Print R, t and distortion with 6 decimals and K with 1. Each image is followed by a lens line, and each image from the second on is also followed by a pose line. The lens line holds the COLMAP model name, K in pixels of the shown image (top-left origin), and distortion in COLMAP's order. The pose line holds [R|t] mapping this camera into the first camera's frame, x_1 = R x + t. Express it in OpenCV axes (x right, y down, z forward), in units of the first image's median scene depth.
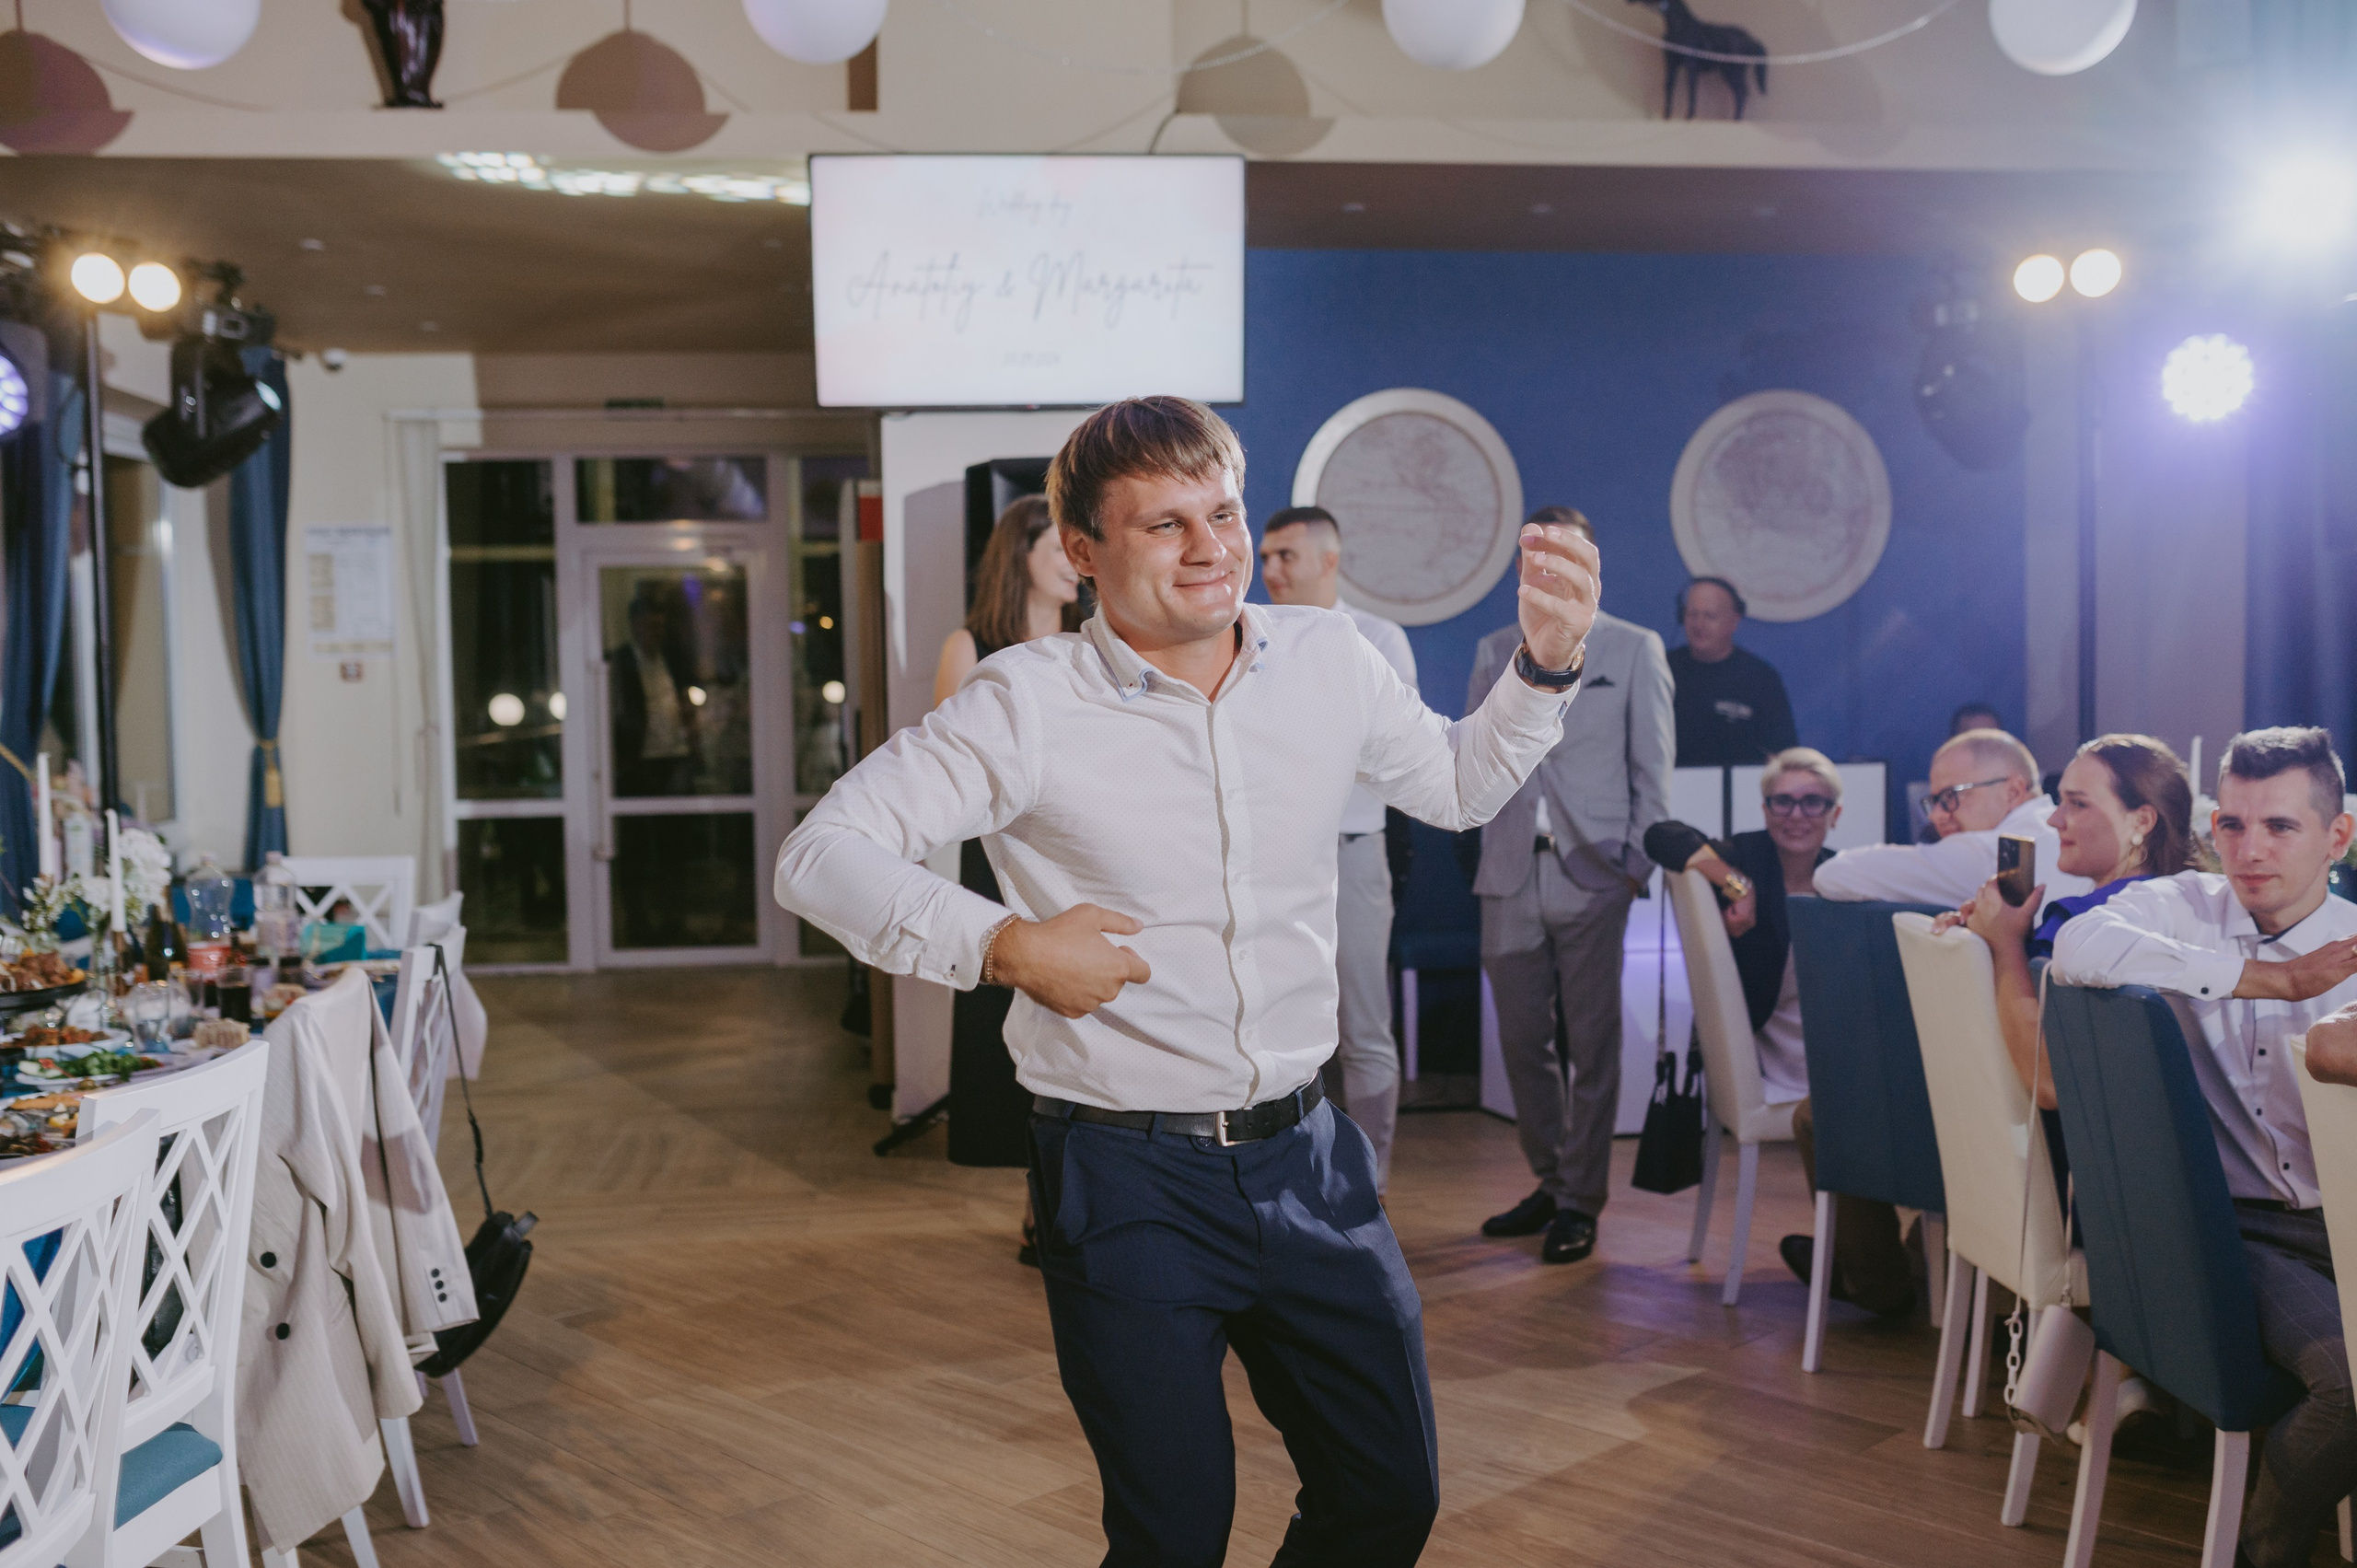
lens RADIAL K [[2265.9, 0, 1199.6], [0, 2265.9, 783.6], [0, 0, 1]] dist [-0.060718, 0.090474]
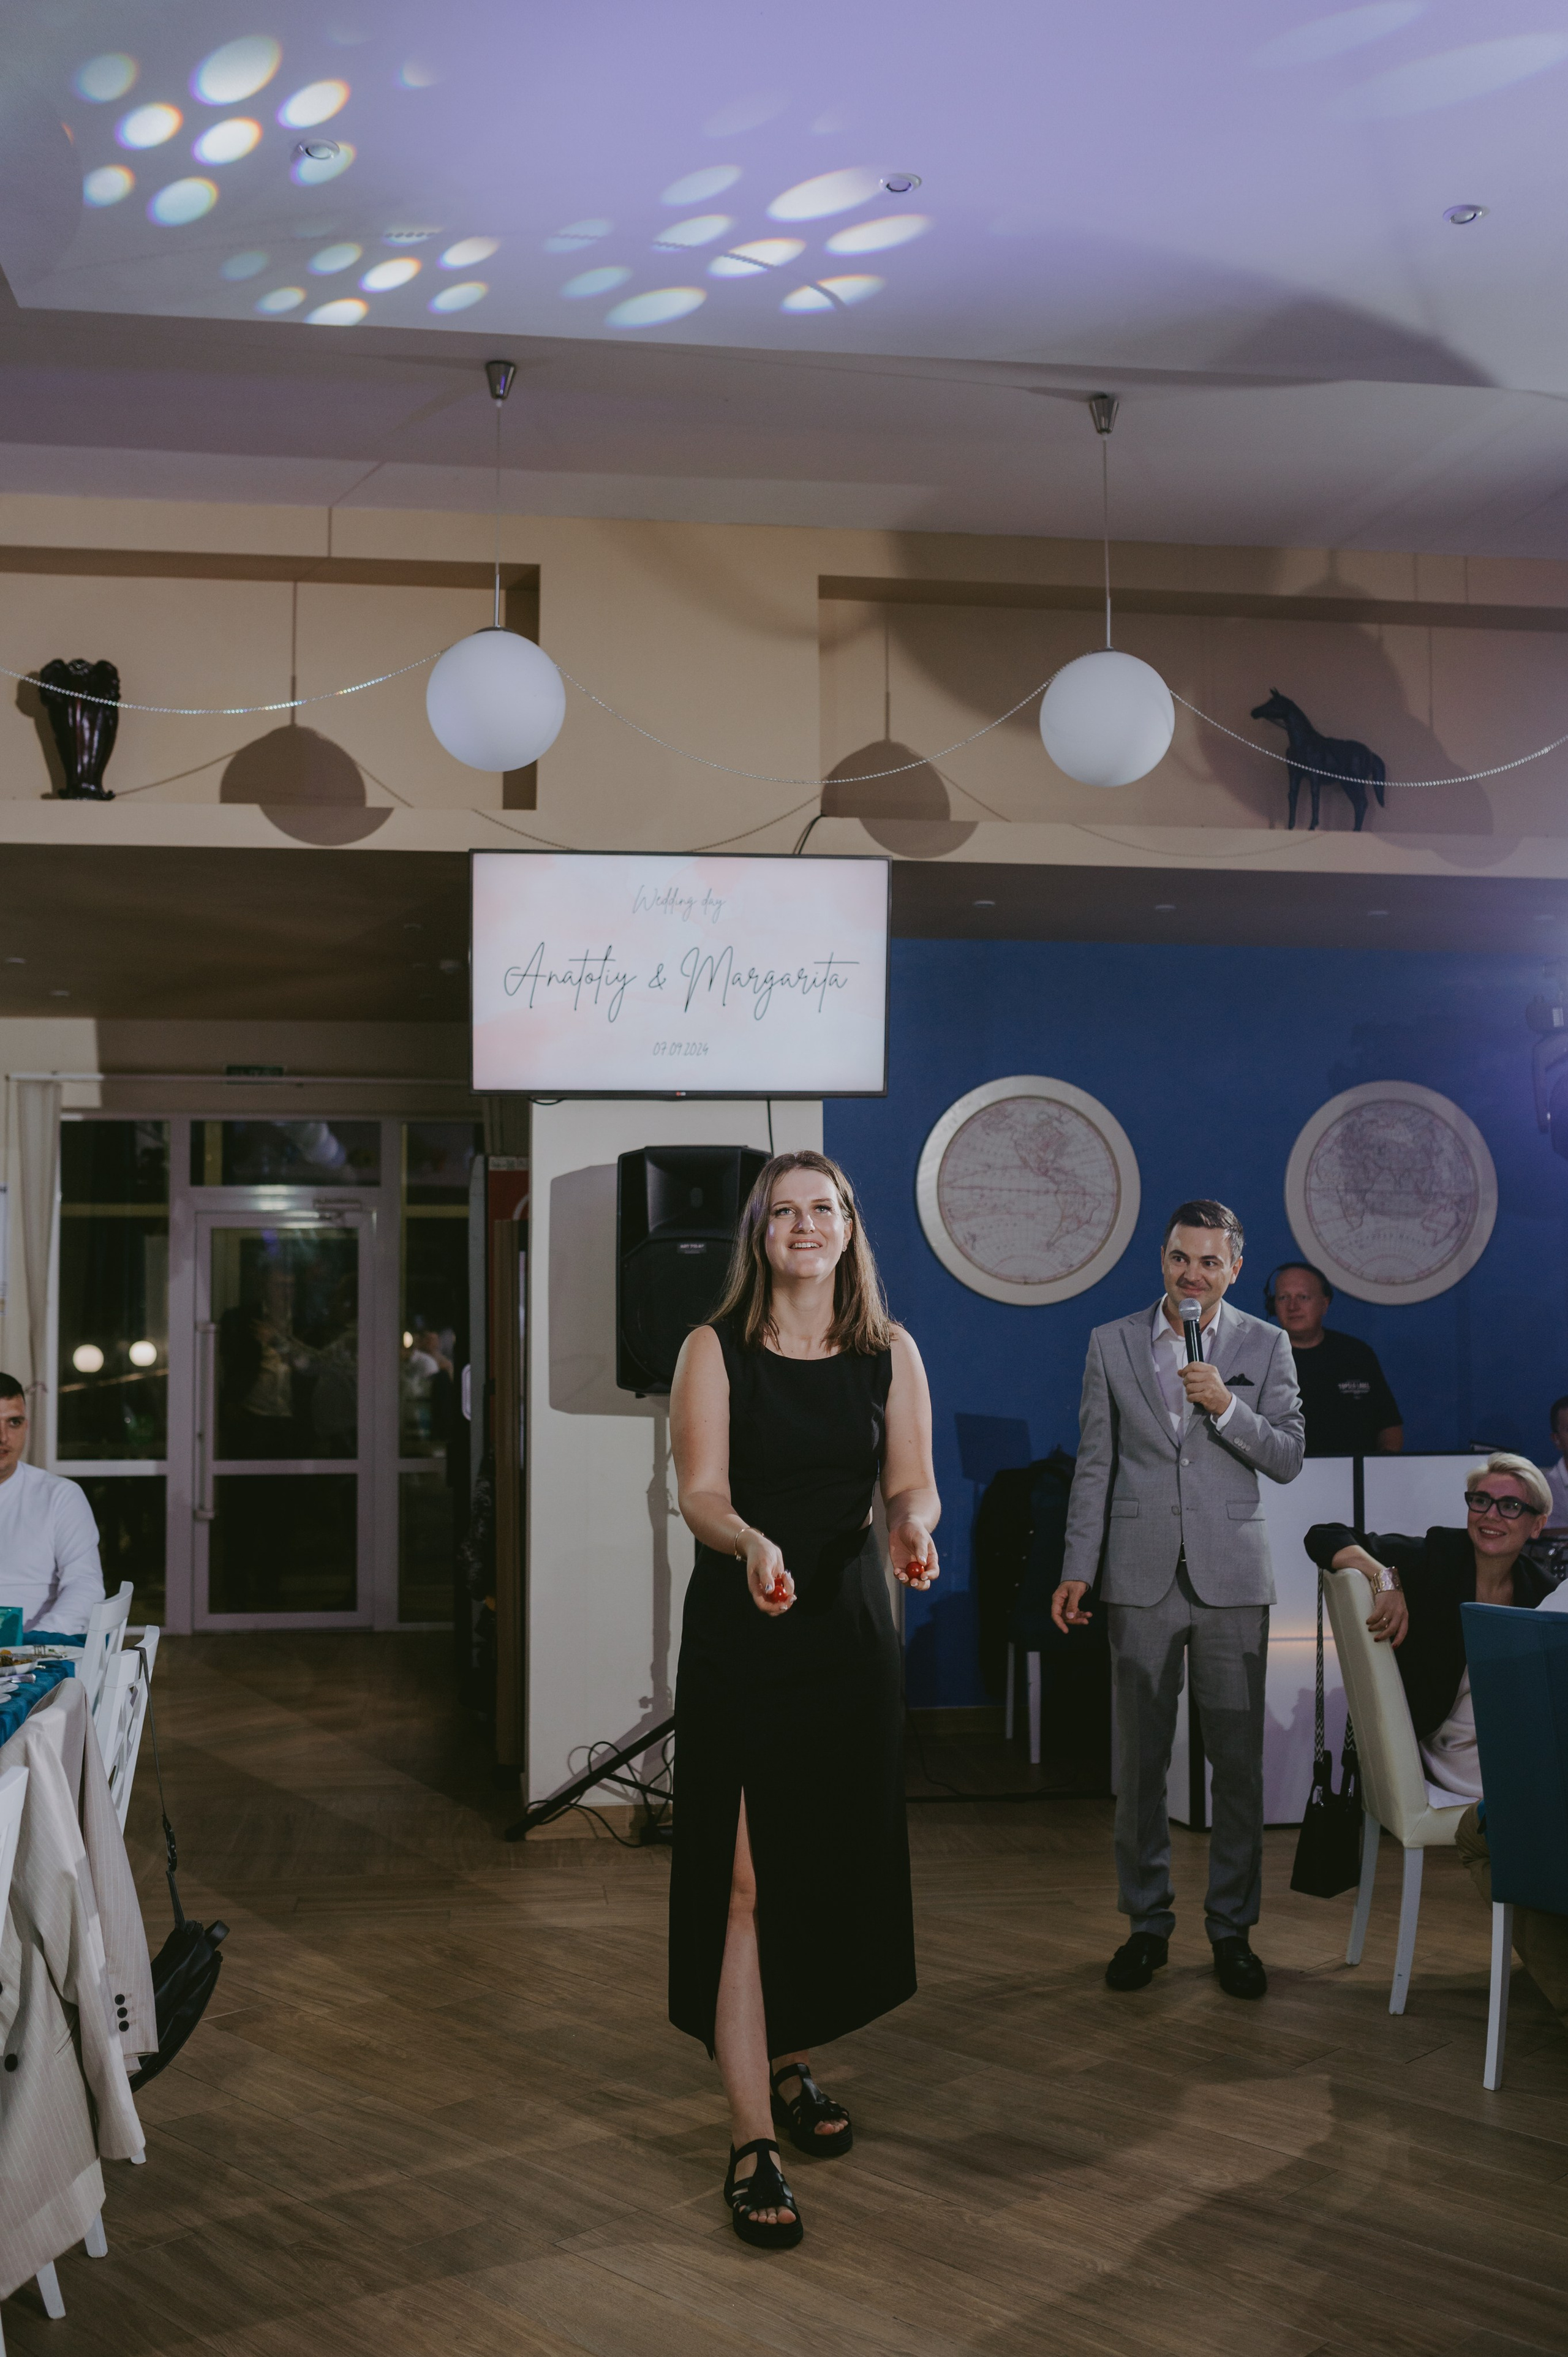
lens RADIAL K [[2265.9, 0, 776.5], [0, 2265.9, 1171.3], [0, 0, 1]] dist [-0.060718, 0.090474]
pose [[0.999729, 0.014385, 0.018285, -0.052928], [-0.012291, 0.993867, -0.109899, -0.022108], [-0.019754, 0.109644, 0.993775, -0.015603]]
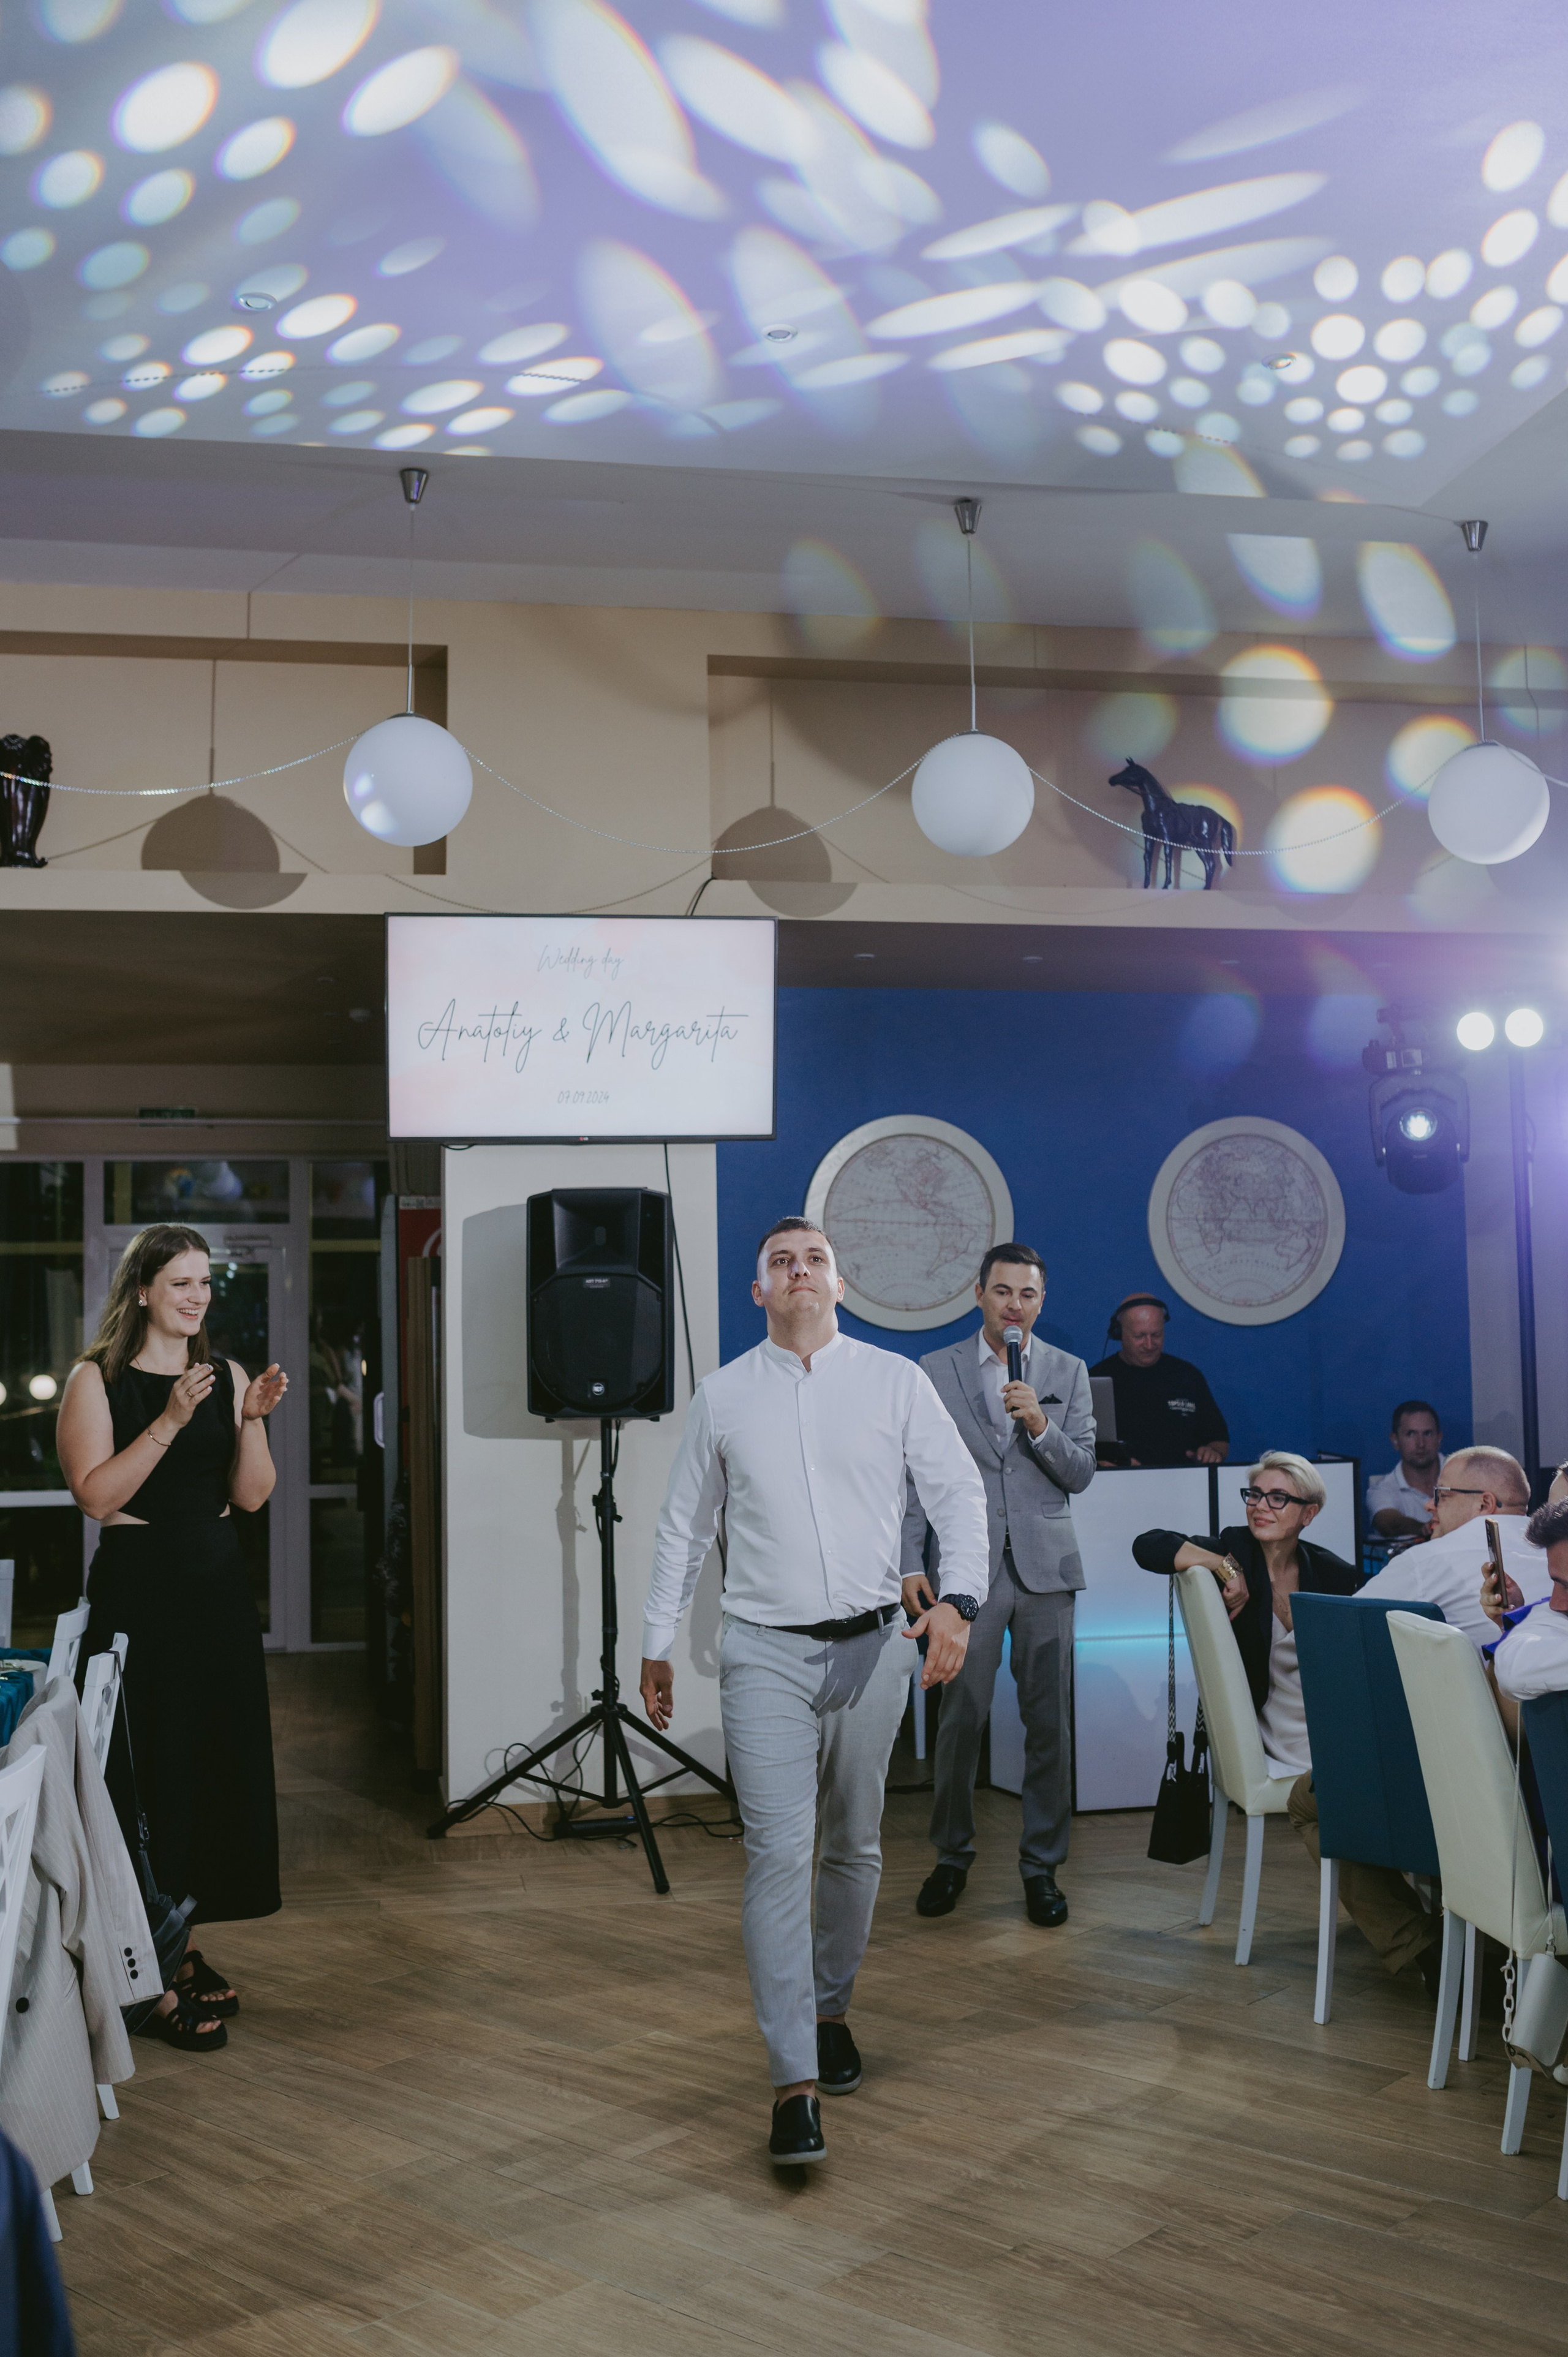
lens RADIAL K [[2297.1, 0, 784.0], [0, 2297.1, 1178.5], [0, 0, 1]] dist [-0.064124, 0.101355]
pose [[0.997503, 0.004632, 0.070477, -0.060041], [0.003589, 0.993233, -0.116086, -0.019817], [-0.070538, 0.116049, 0.990736, -0.118329]]
